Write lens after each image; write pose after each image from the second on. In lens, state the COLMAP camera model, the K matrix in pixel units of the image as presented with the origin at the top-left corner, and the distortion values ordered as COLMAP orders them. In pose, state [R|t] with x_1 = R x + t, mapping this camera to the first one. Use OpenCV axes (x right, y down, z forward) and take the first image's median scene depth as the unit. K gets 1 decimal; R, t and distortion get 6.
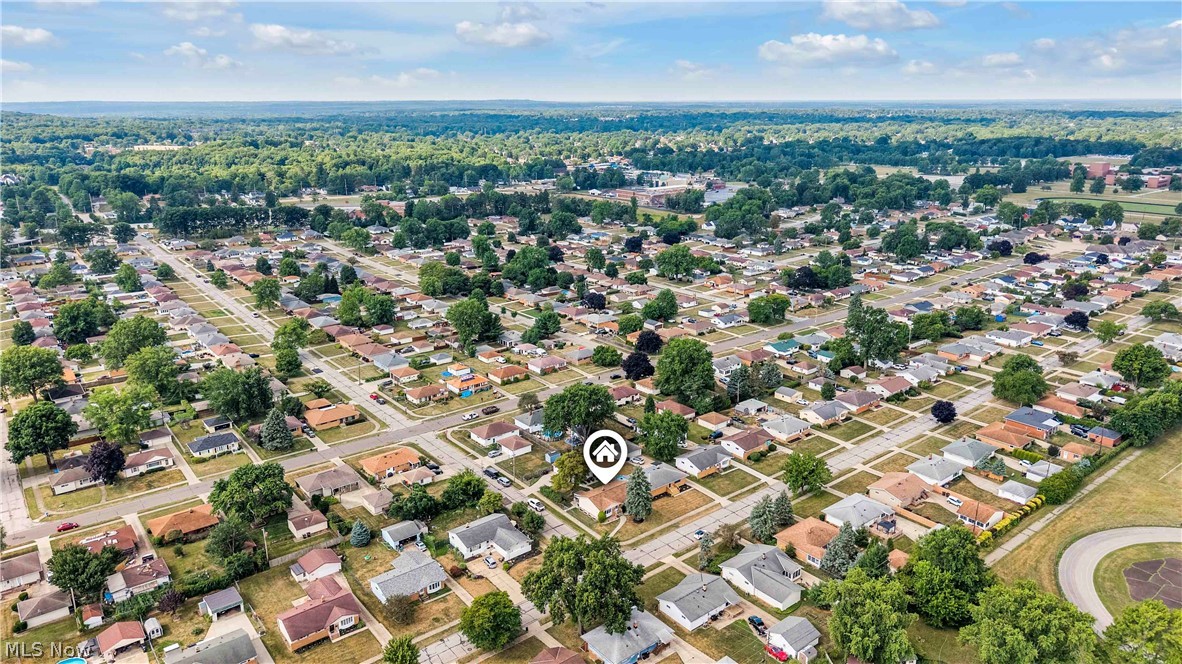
lens RADIAL K [[769.7, 0, 591.0], [0, 769.7, 332.0], [0, 0, 1]] dist [0.091237, -0.000132]
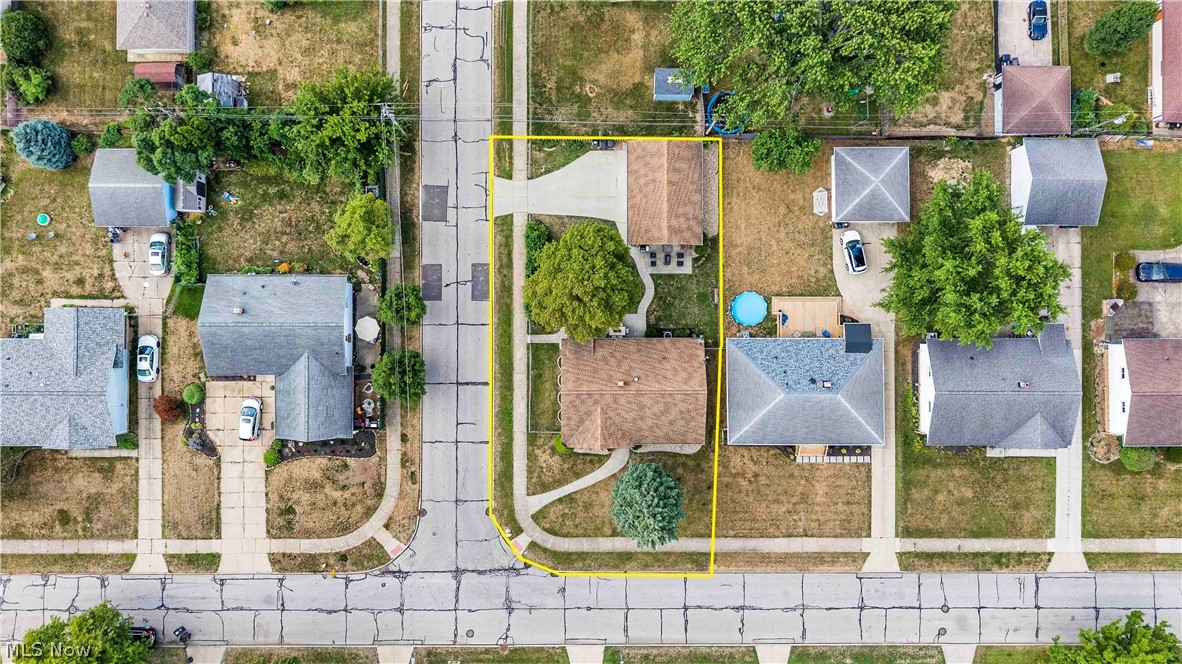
lens RADIAL K [[791.6, 0, 591.0], [0, 791.6, 332.0], [0, 0, 1]] dist [0.004334, -0.000699]
pose [[0.781519, 0.623826, 0.008319, -0.013547], [-0.191809, 0.227565, 0.954685, -0.155433], [0.593664, -0.747700, 0.297502, 0.898613]]
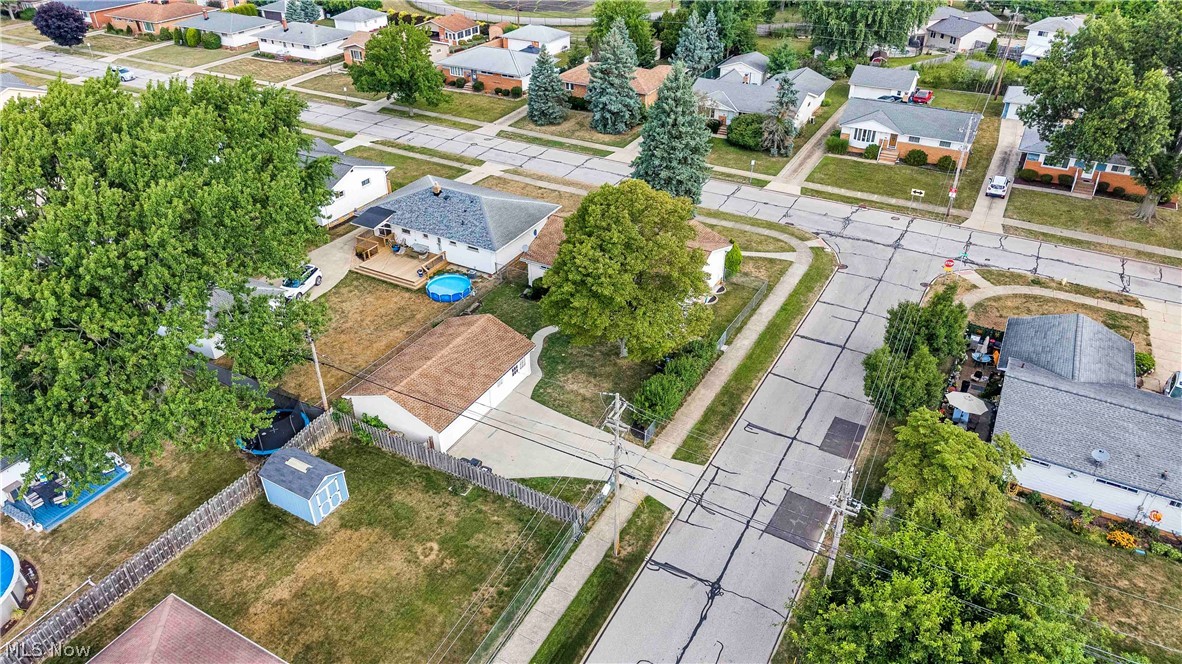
lens RADIAL K [[791.6, 0, 591.0], [0, 791.6, 332.0], [0, 0, 1]] dist [0.004334, -0.000699]
pose [[-0.377017, -0.489700, 0.786163, -0.231861], [0.267446, 0.755084, 0.598599, 0.045834], [-0.886753, 0.435938, -0.153711, 1.078055]]
